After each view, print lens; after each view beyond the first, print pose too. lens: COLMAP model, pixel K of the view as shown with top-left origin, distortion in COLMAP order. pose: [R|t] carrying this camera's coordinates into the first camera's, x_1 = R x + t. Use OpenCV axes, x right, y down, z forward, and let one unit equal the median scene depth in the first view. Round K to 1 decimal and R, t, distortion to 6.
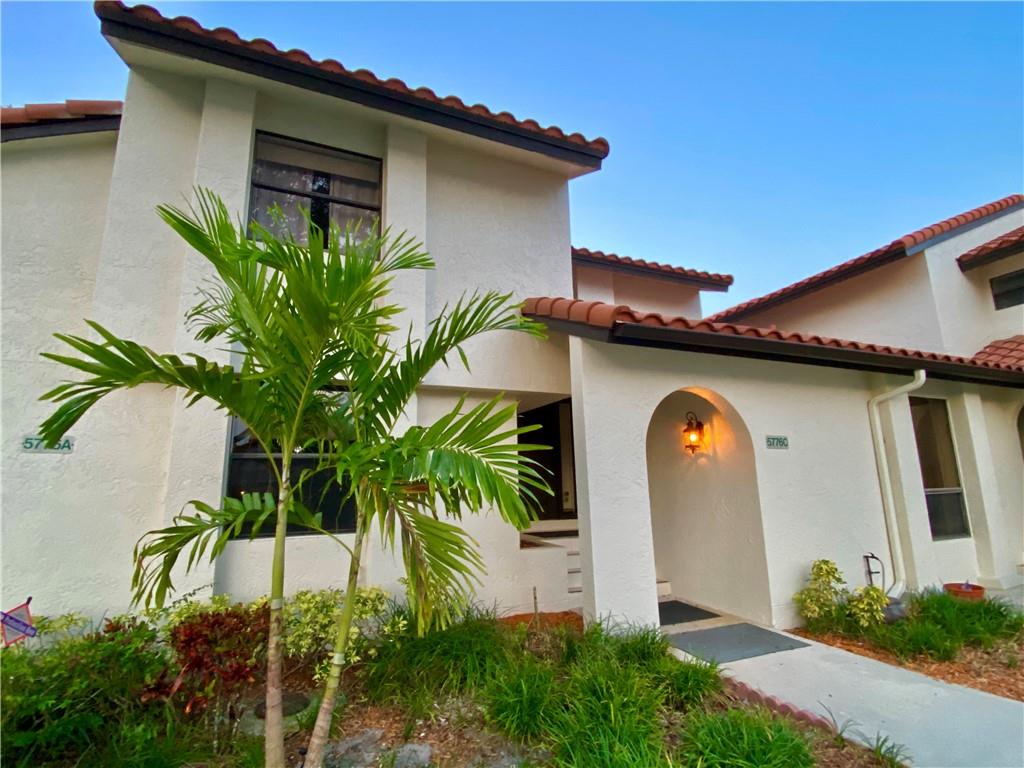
lens RADIAL K [[478.7, 0, 509.9], [0, 478.7, 392.5], [0, 0, 1]] dist [0.011571, -0.003536]
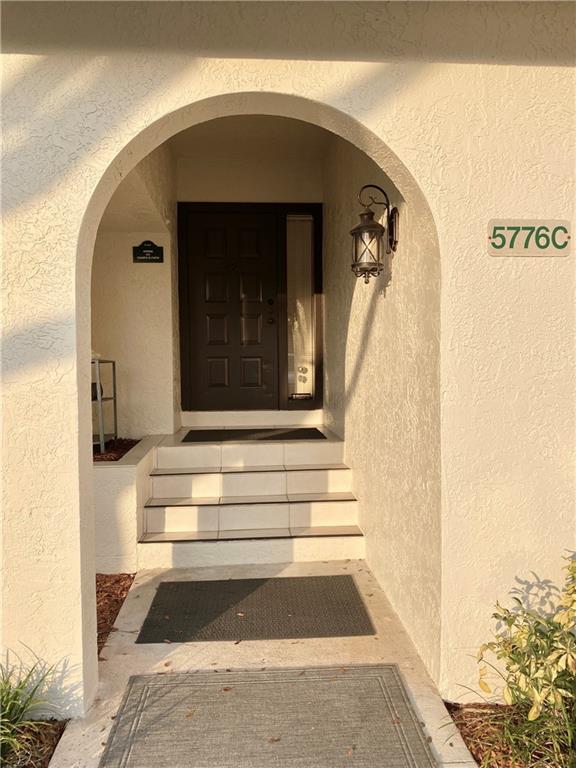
lens RADIAL K [[587.0, 0, 287.9], [0, 587.0, 378.4], [0, 0, 1]] dist [0.038705, -0.010730]
pose [[0.941033, 0.022965, -0.337535, 0.645269], [0.053485, 0.975048, 0.215453, 0.121351], [0.334060, -0.220802, 0.916324, 0.604340]]
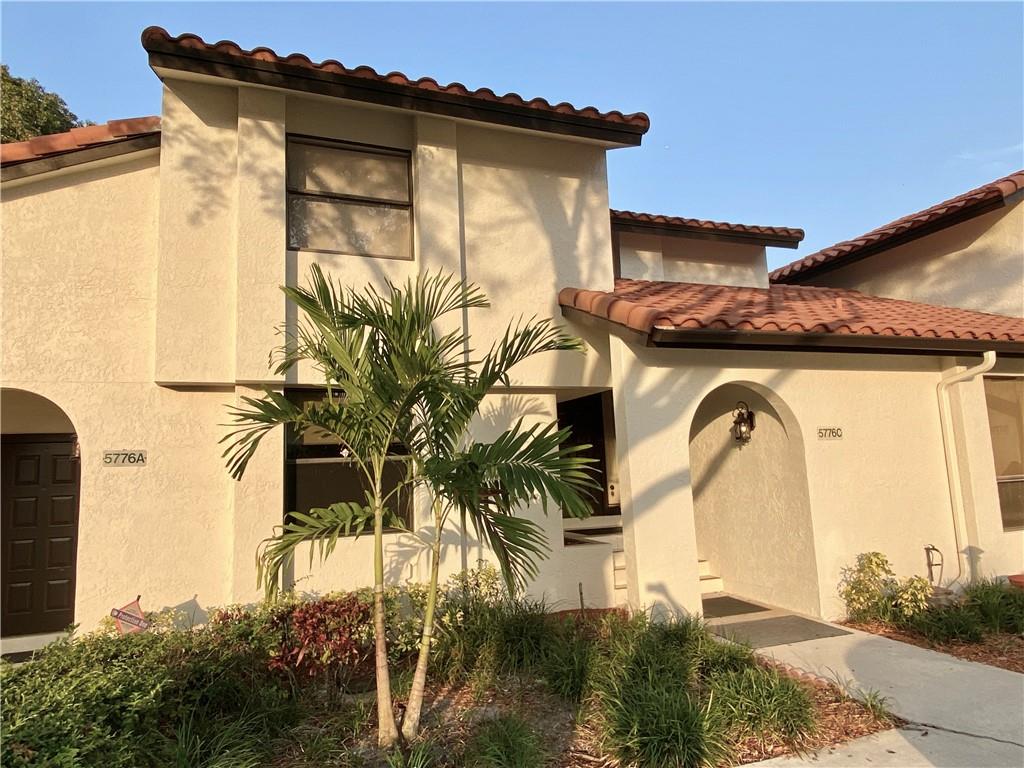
lens RADIAL K [[652.6, 0, 510.8], [0, 652.6, 383.4], [0, 0, 1]] dist [0.050131, -0.004598]
pose [[0.998818, -0.028836, -0.039120, -0.033178], [0.031208, 0.997623, 0.061440, -0.115979], [0.037255, -0.062588, 0.997344, -0.404868]]
